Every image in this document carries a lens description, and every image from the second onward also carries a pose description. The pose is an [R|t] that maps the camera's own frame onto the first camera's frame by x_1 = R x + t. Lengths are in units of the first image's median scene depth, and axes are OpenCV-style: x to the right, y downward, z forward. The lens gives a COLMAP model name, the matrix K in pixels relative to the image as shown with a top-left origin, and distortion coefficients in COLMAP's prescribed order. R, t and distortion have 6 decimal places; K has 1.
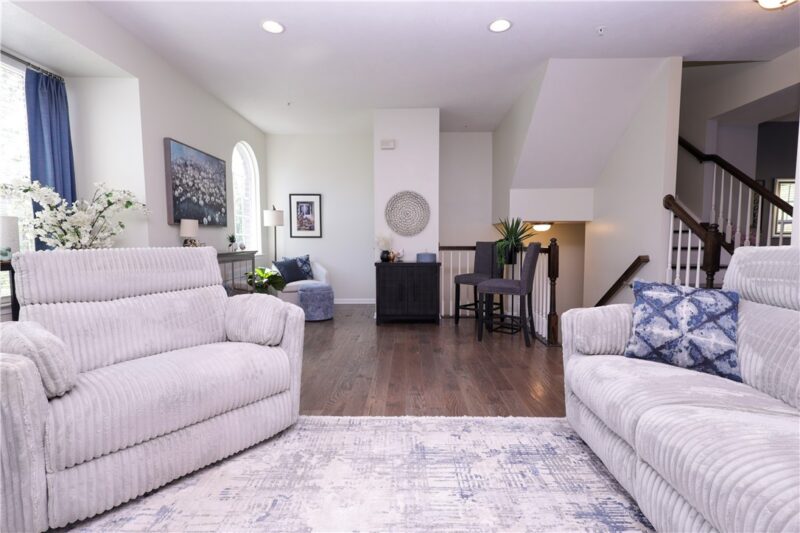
lens RADIAL K [[373.5, 0, 402.9], [0, 373.5, 263.5], [0, 0, 1]] dist [0.019410, 0.000164]
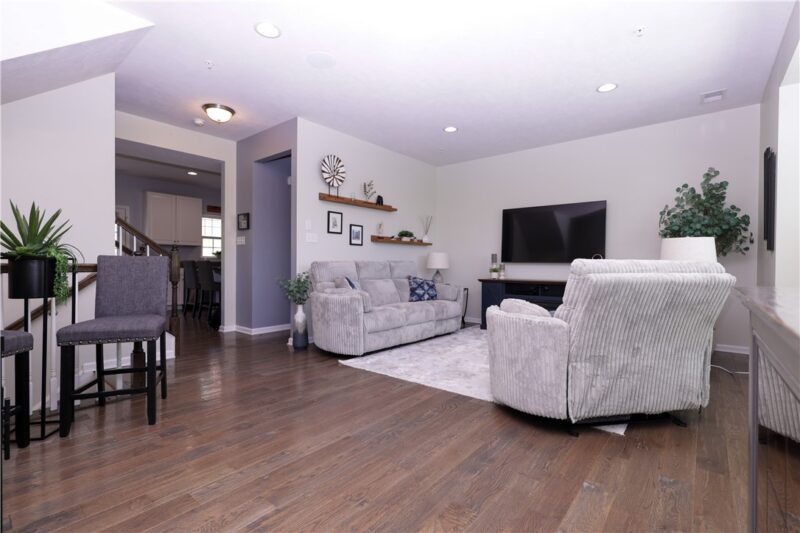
lens RADIAL K [[373.5, 0, 402.9], [0, 373.5, 263.5], [0, 0, 1]] dist [0.019410, 0.000164]
pose [[-0.766045, 0.018373, 0.642524, -0.700835], [0.027447, 0.999615, 0.004140, -0.056549], [-0.642200, 0.020807, -0.766254, 1.668921]]
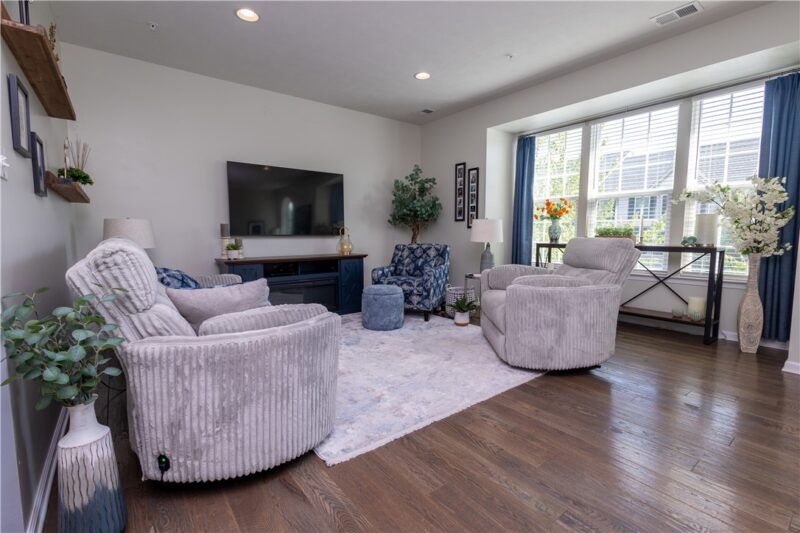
lens RADIAL K [[373.5, 0, 402.9], [0, 373.5, 263.5], [0, 0, 1]] dist [0.019410, 0.000164]
pose [[-0.804053, 0.068393, -0.590611, 0.614806], [0.005206, 0.994134, 0.108033, -0.090972], [0.594535, 0.083789, -0.799692, 1.319704]]
